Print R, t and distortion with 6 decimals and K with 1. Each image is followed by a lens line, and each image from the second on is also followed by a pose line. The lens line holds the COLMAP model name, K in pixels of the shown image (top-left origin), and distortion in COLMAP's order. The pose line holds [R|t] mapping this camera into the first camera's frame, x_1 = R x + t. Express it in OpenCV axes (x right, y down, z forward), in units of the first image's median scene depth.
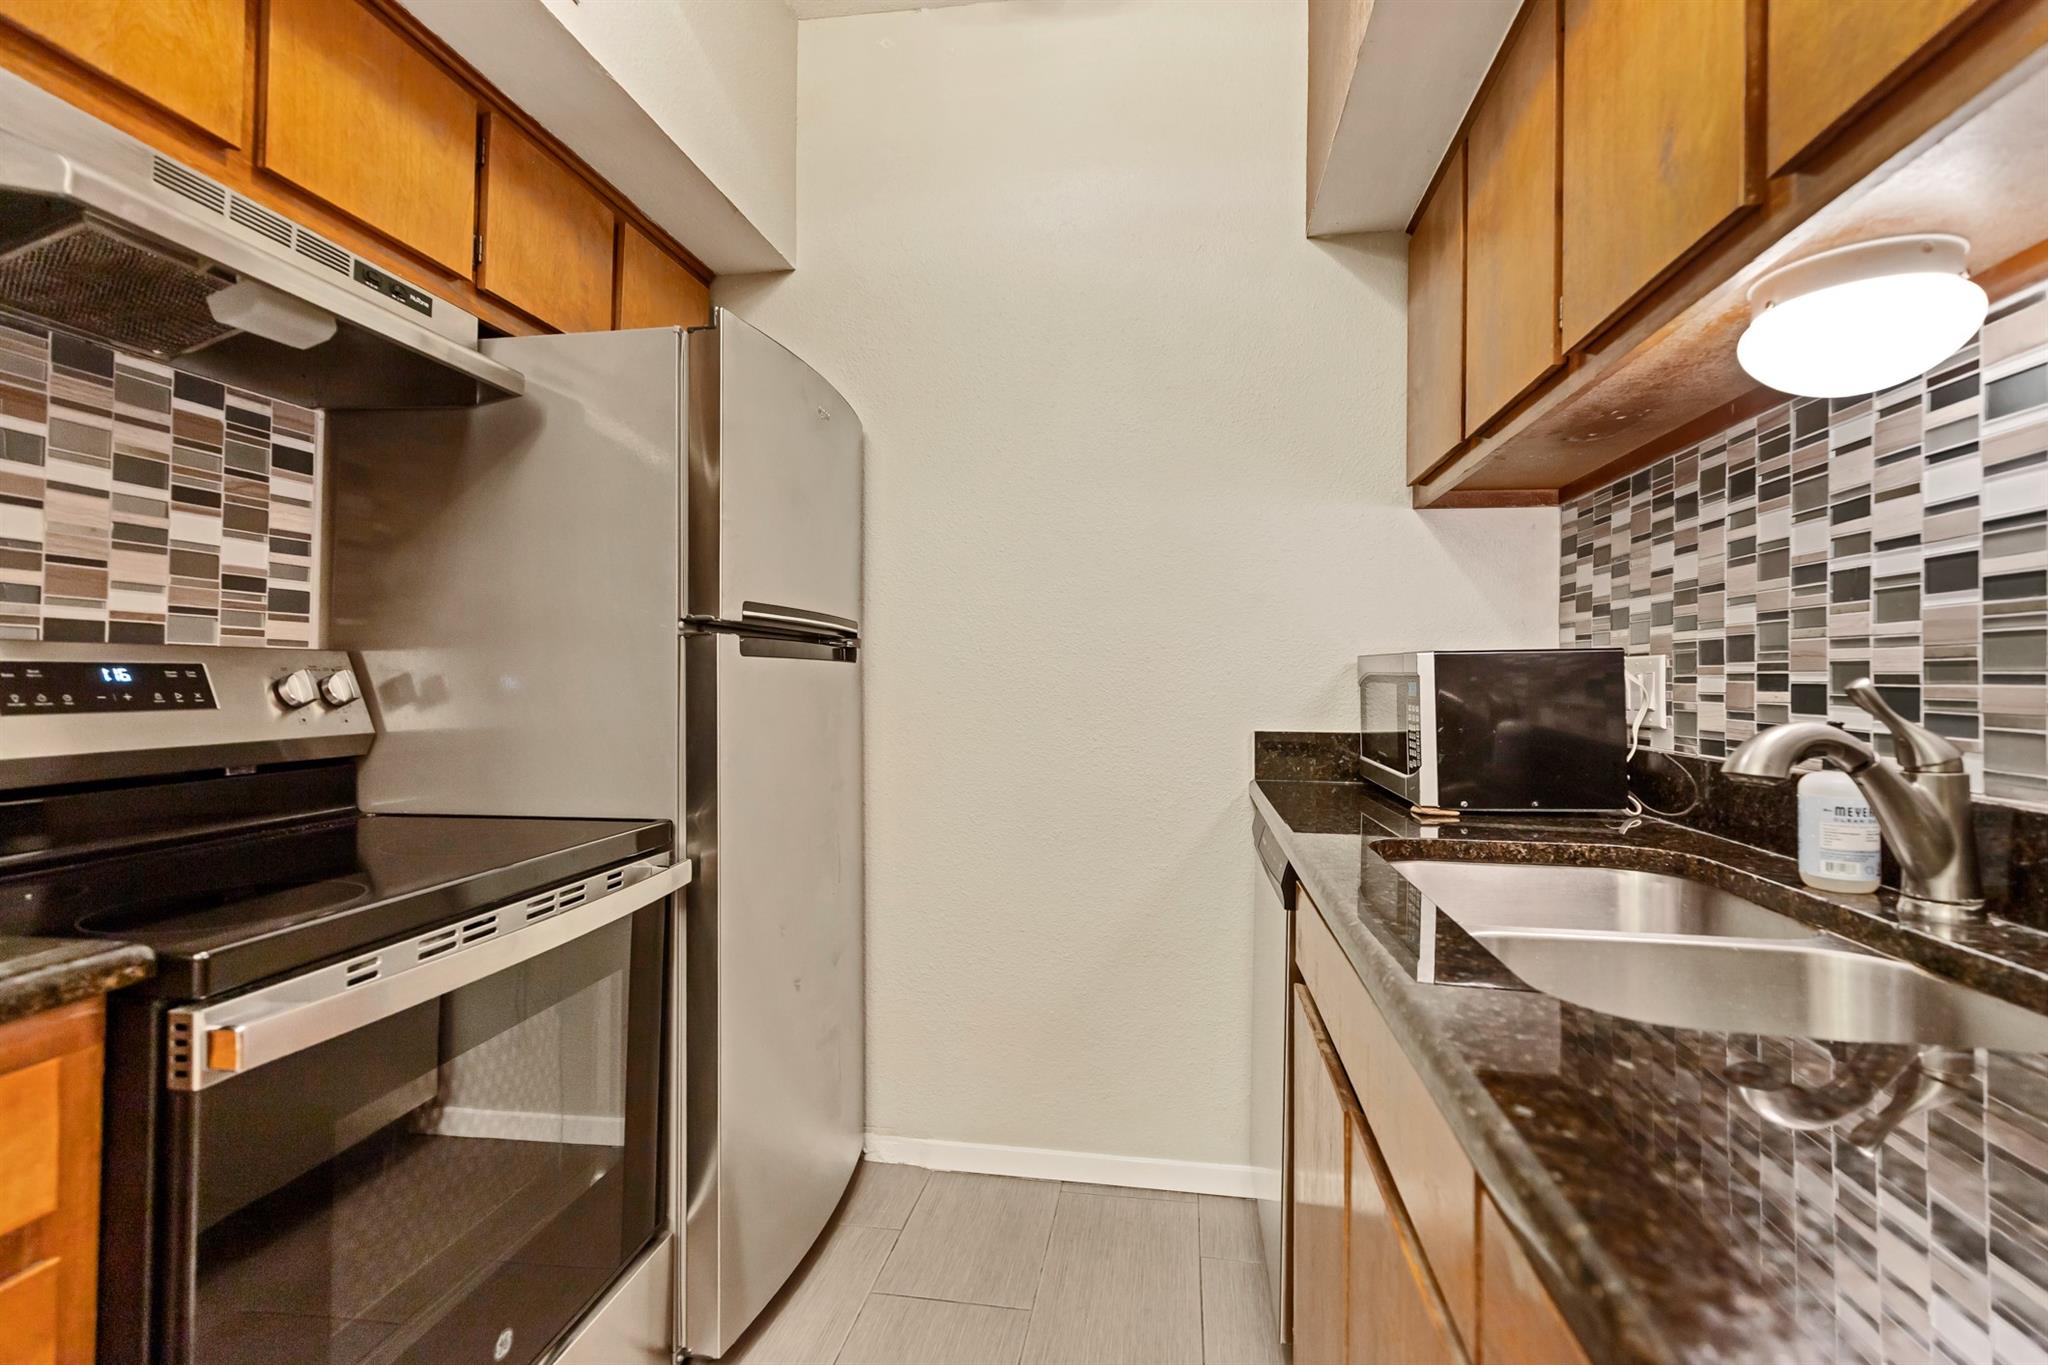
lens RADIAL K [[959.1, 0, 1031.9], [0, 959.1, 647.1], [0, 0, 1]] dist [0.001773, 0.000216]
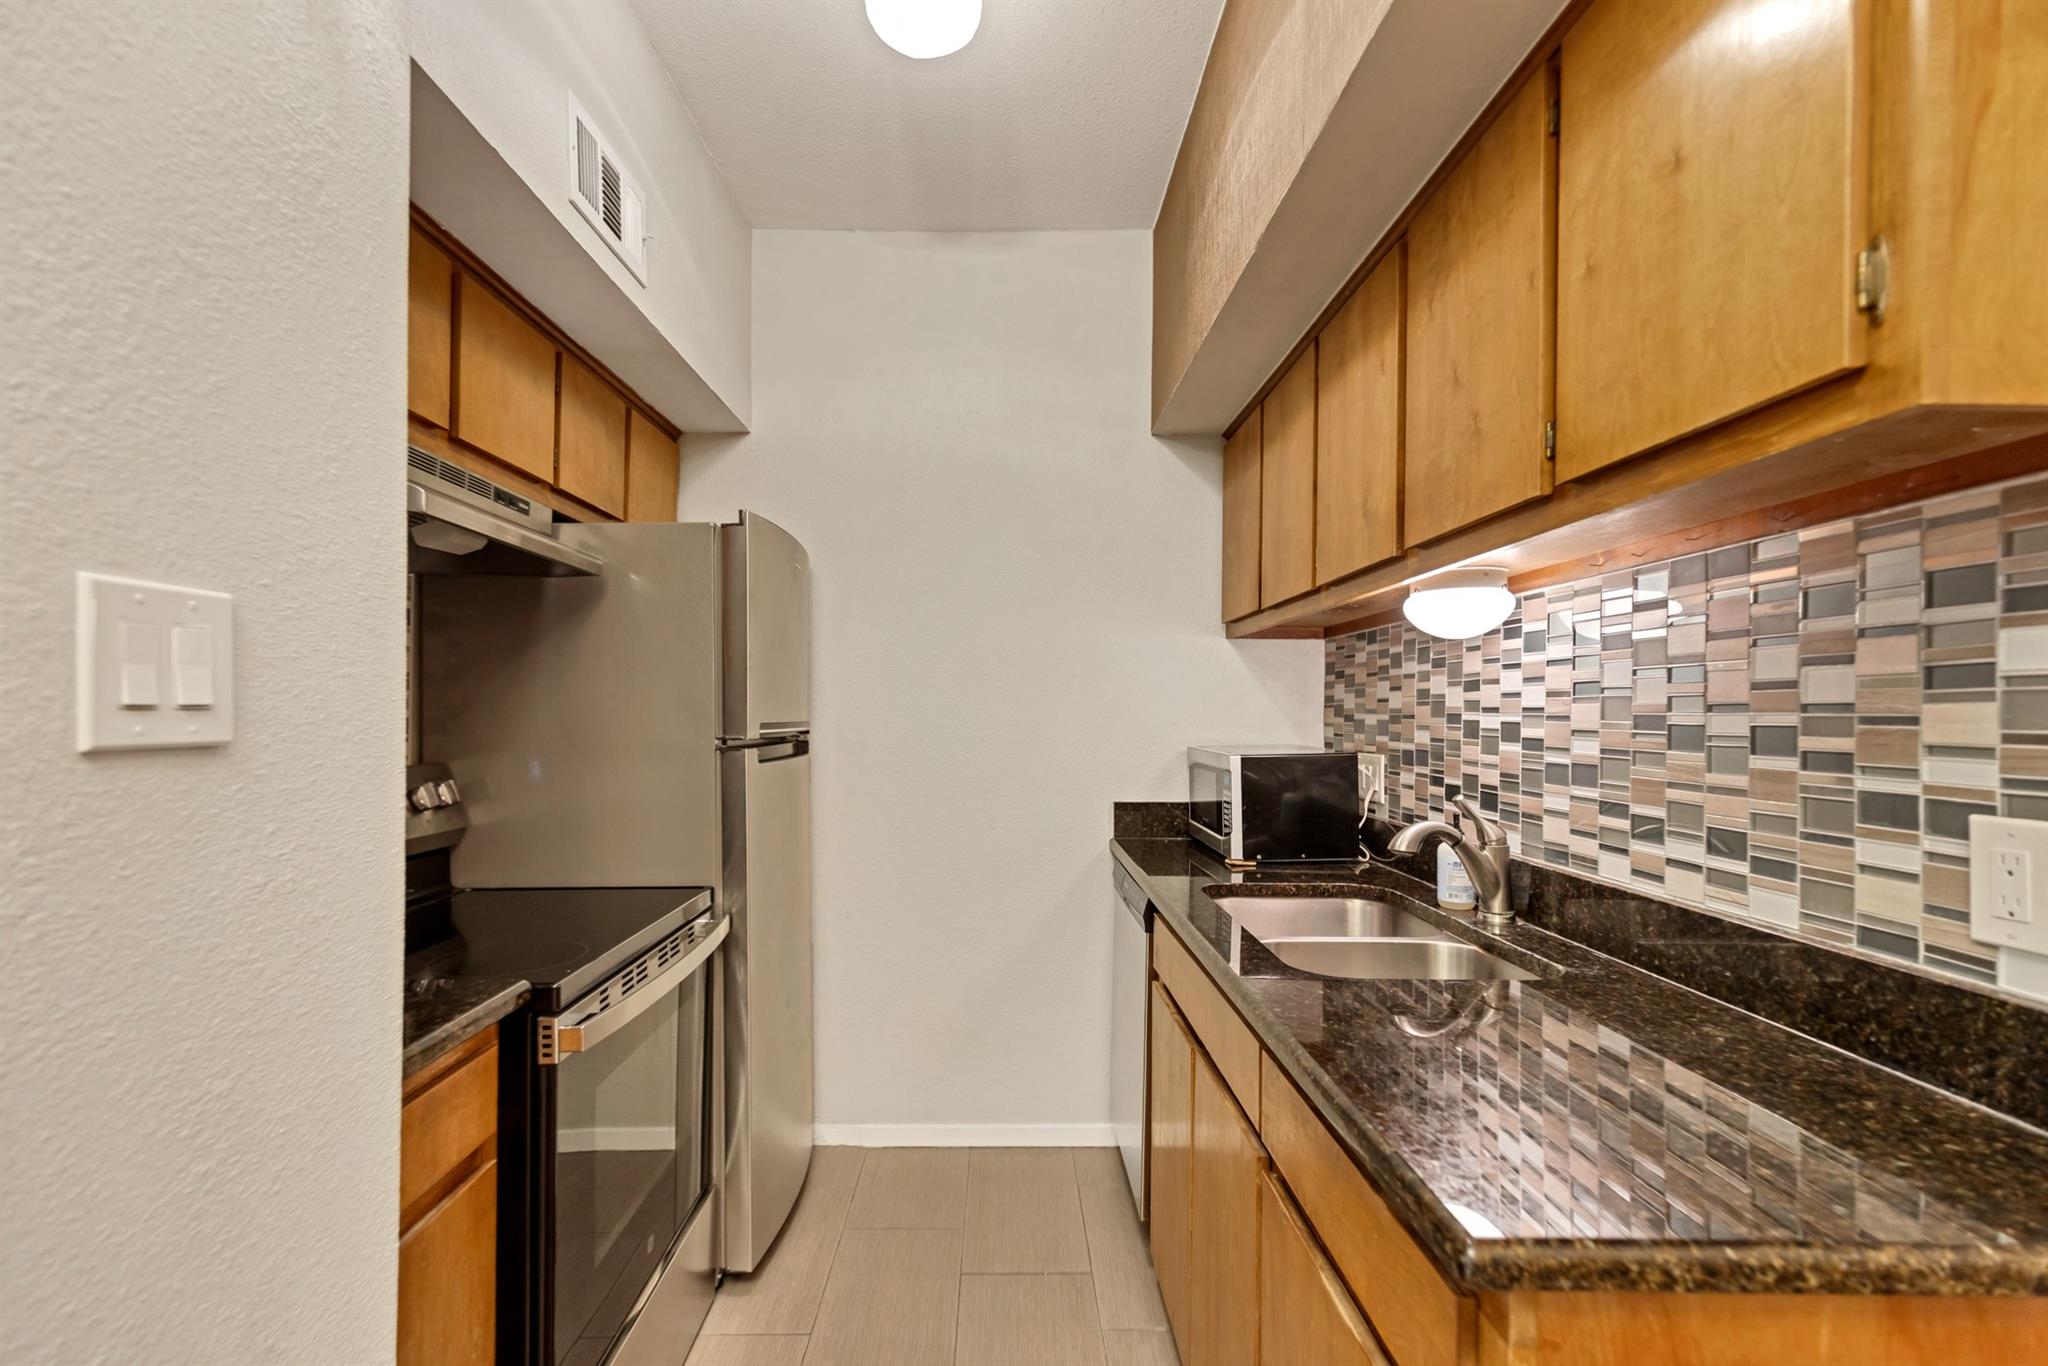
lens RADIAL K [[945.8, 0, 1016.2], [0, 945.8, 691.5], [0, 0, 1]] dist [0.003539, -0.000458]
pose [[0.986175, 0.000135, 0.165707, -0.183307], [-0.001734, 0.999953, 0.009503, -0.118154], [-0.165698, -0.009659, 0.986129, -0.426154]]
